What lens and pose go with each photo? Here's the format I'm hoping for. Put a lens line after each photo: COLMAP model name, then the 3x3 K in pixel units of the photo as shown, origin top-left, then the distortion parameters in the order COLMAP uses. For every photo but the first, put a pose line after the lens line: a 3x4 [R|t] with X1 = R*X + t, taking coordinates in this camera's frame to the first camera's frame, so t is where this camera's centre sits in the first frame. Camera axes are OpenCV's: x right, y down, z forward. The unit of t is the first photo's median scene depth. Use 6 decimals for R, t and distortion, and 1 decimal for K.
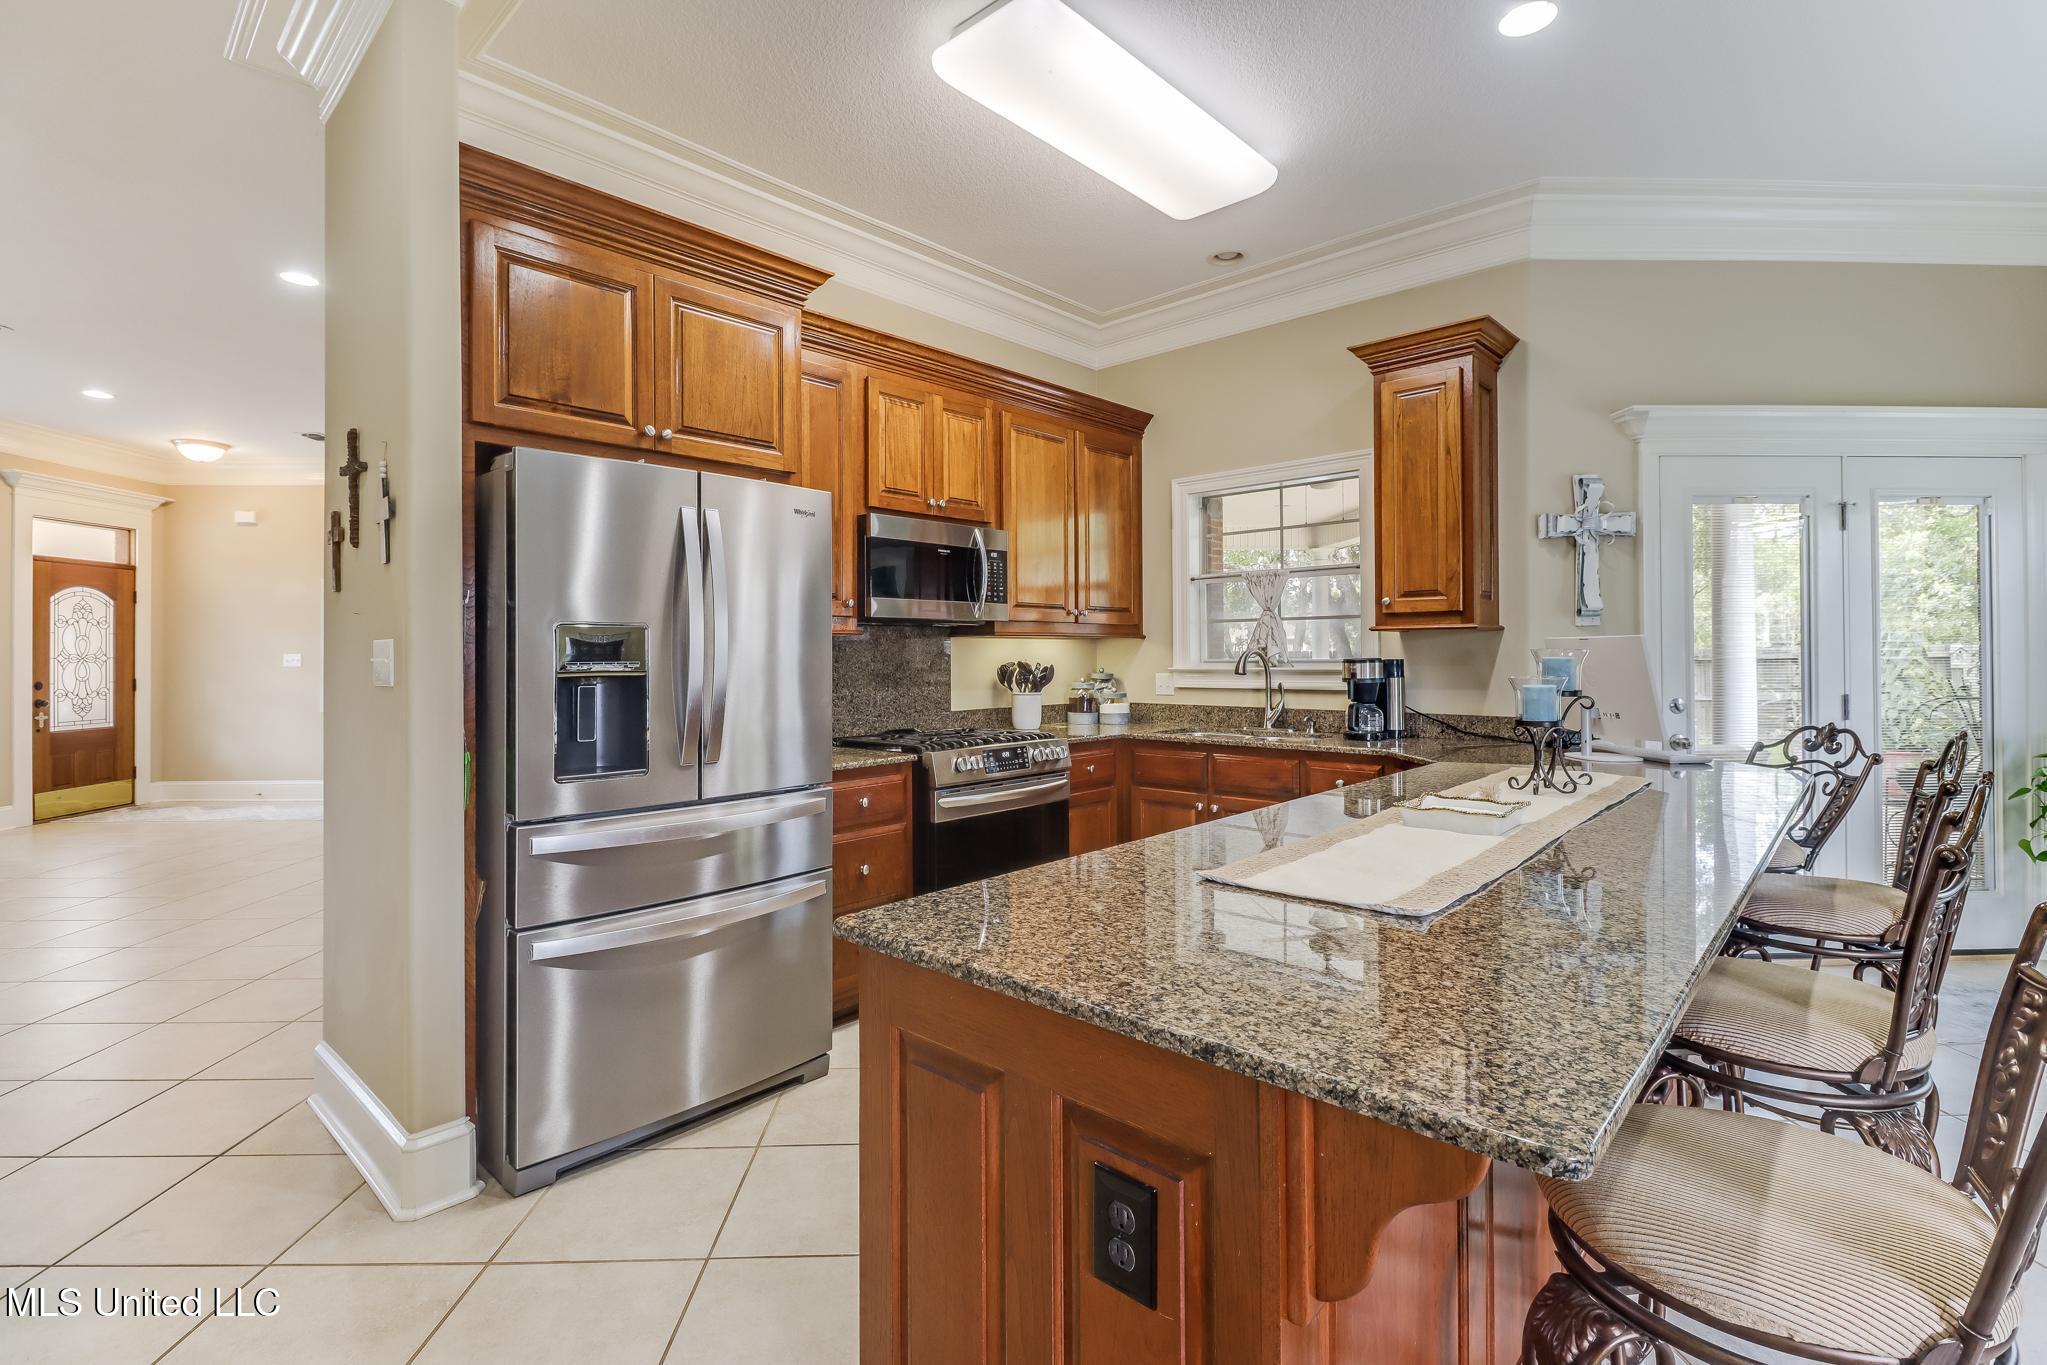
lens RADIAL K [[949.2, 0, 987.9], [0, 949.2, 651.1], [0, 0, 1]] dist [0.001916, -0.000830]
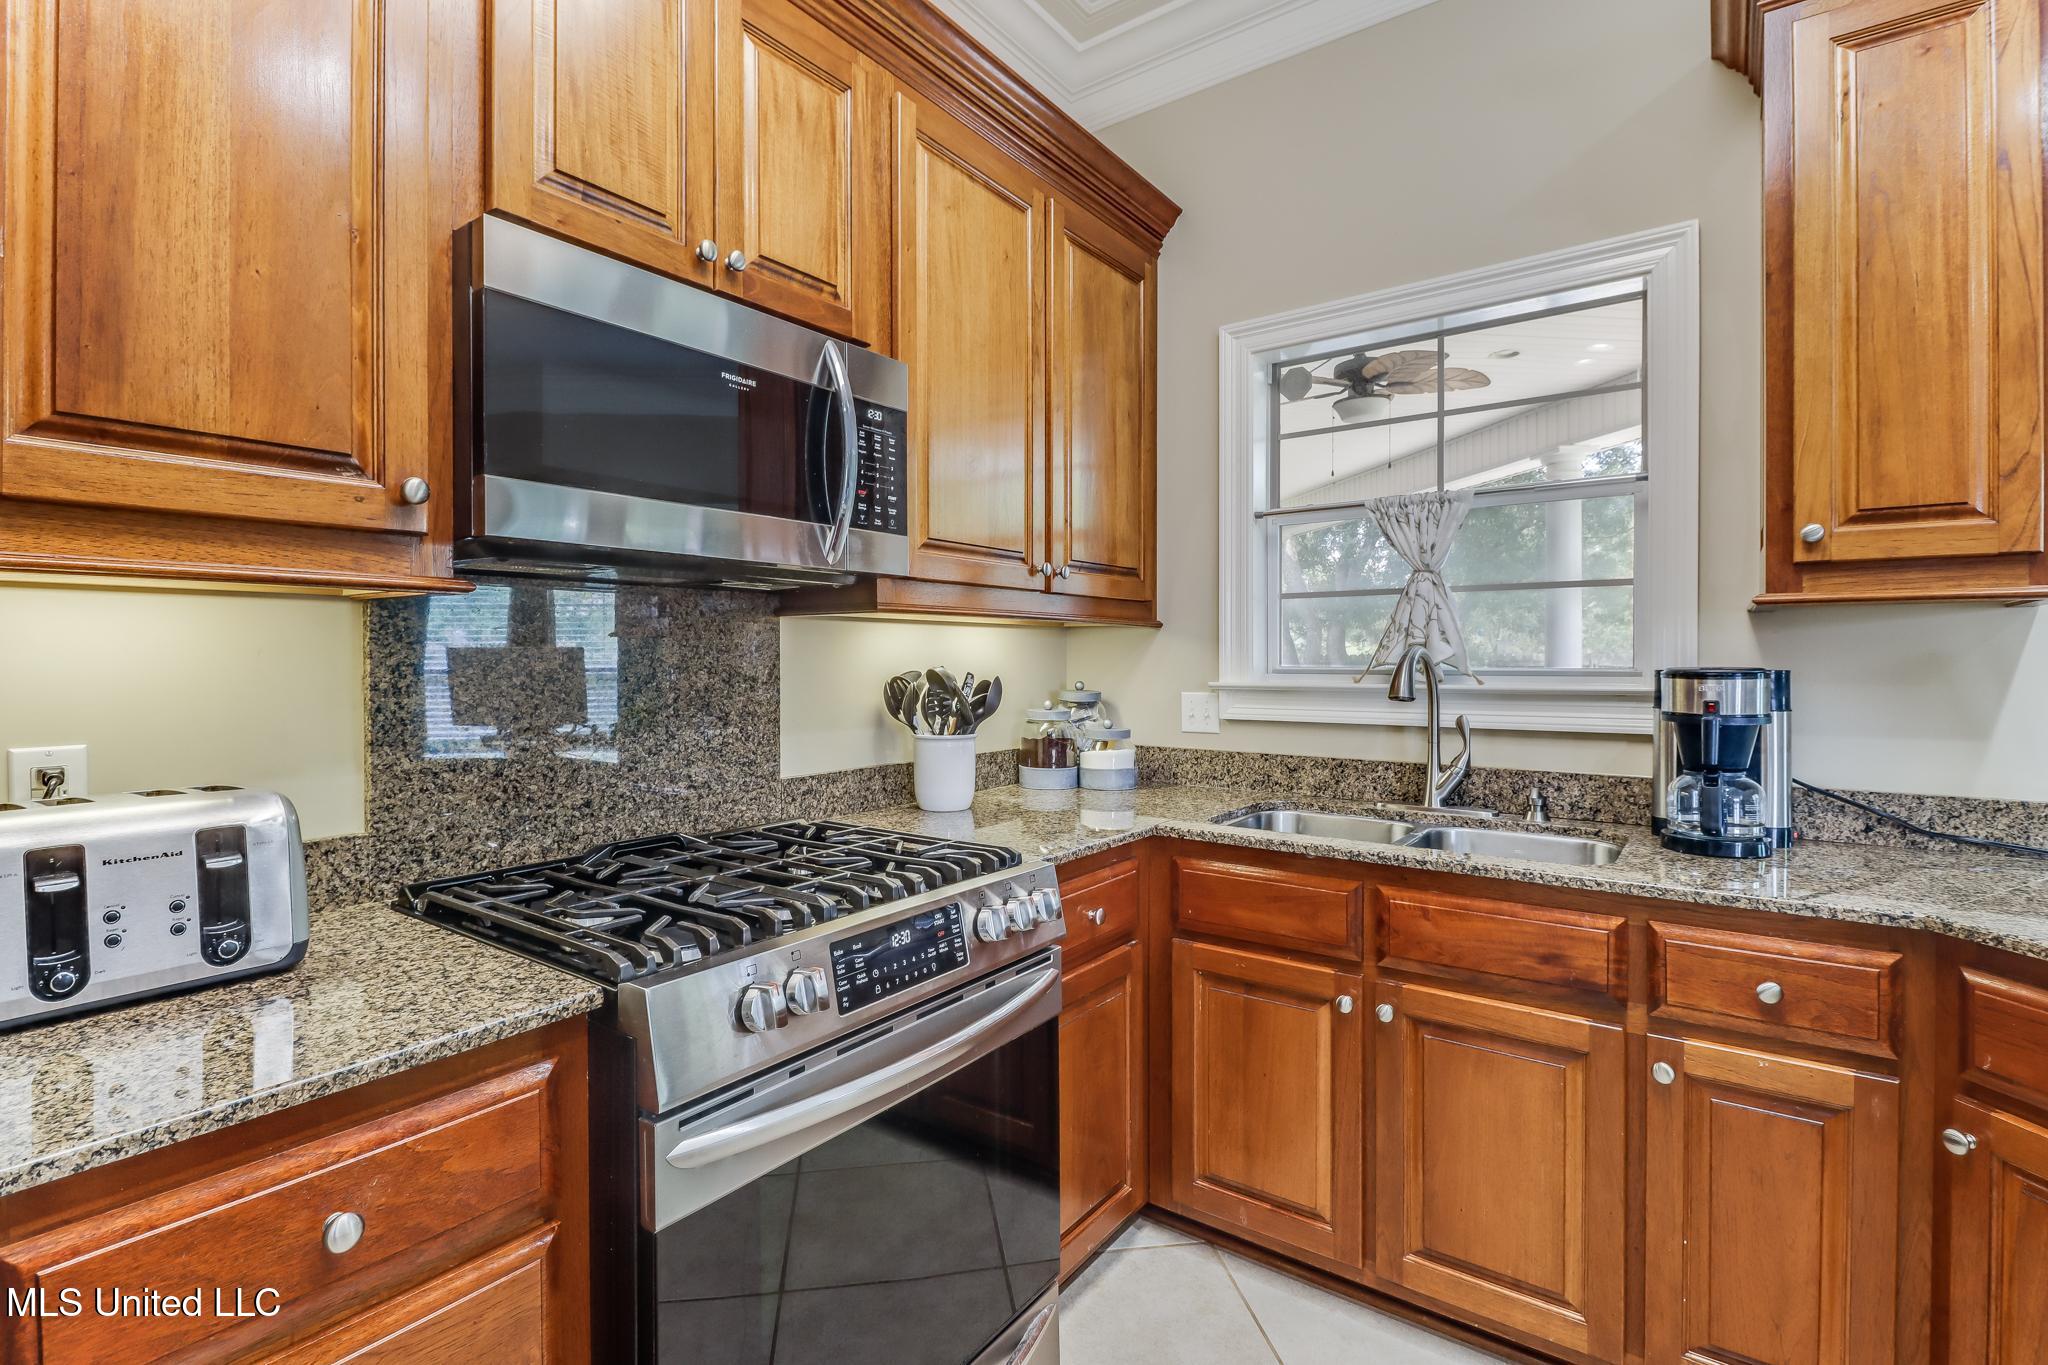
lens RADIAL K [[949.6, 0, 995.6], [0, 949.6, 660.6], [0, 0, 1]] dist [0.001916, -0.000830]
pose [[0.992923, 0.004780, 0.118668, 0.009185], [-0.005674, 0.999958, 0.007197, 0.002615], [-0.118628, -0.007819, 0.992908, 0.536381]]
